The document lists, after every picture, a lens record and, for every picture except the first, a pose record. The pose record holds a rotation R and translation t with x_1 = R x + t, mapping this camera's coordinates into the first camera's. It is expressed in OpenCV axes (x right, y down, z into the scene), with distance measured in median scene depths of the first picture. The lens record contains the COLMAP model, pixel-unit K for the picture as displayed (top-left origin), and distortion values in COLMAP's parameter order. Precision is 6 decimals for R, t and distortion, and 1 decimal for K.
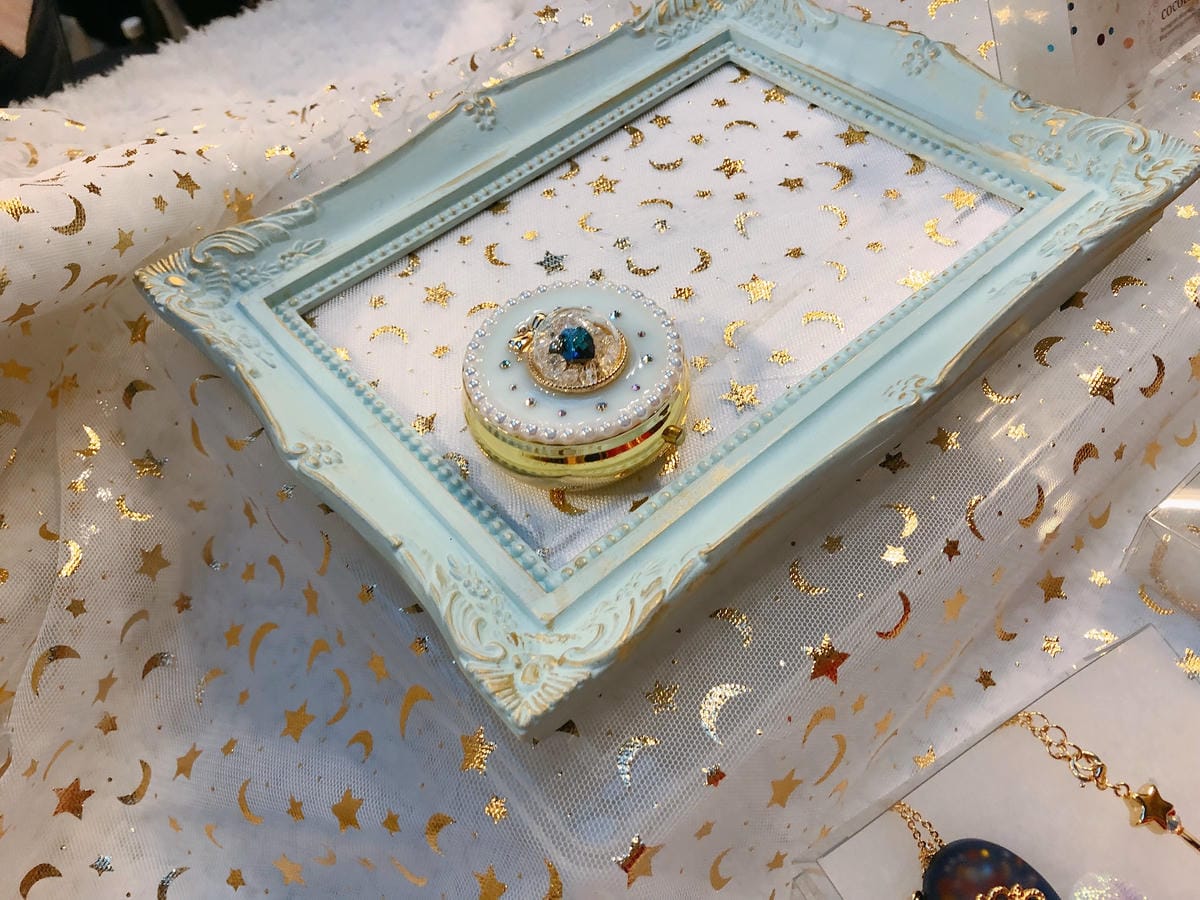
lens RADIAL K [[1000.5, 0, 600.0], [0, 1000.5, 450.0], [0, 0, 1]] dist [0.077711, -0.081911]
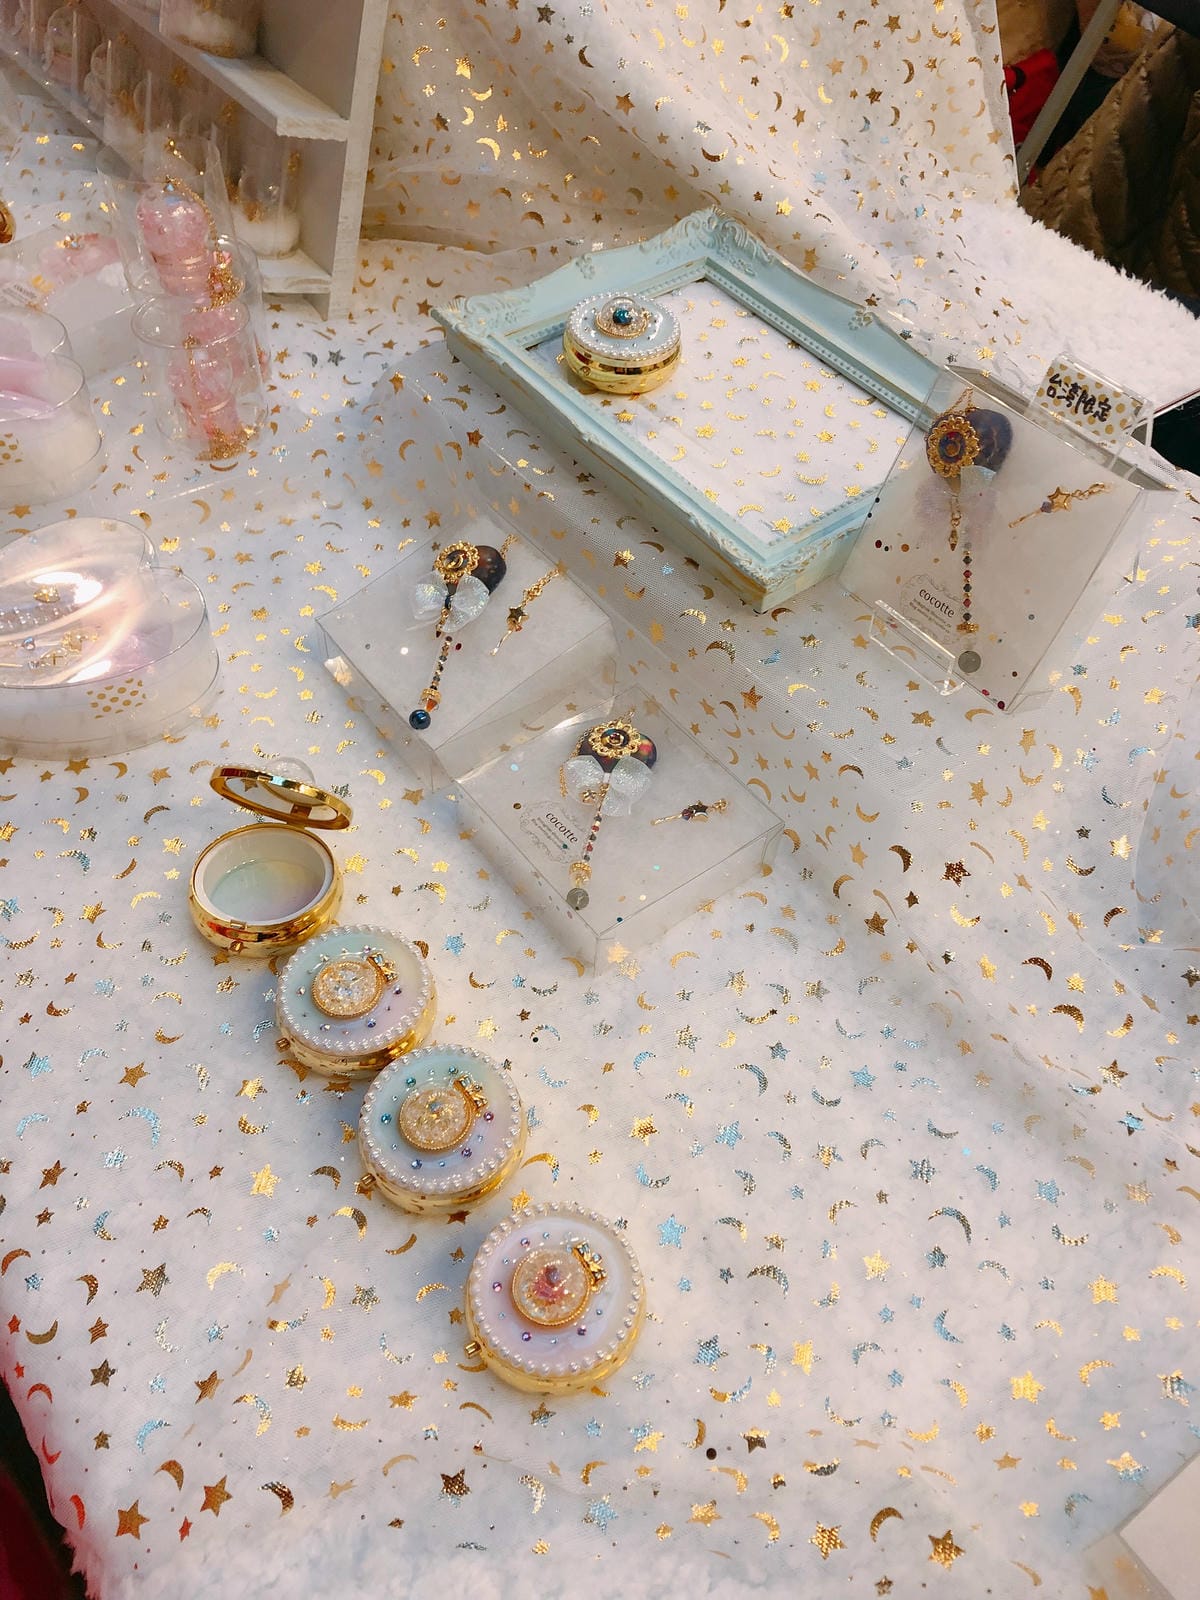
lens RADIAL K [[1334.0, 0, 600.0], [0, 1334.0, 800.0], [0, 0, 1]] dist [0.077711, -0.081911]
pose [[-0.063381, 0.822326, -0.565476, 1.803372], [-0.811846, 0.287054, 0.508434, -0.909773], [0.580421, 0.491305, 0.649409, -0.231525]]
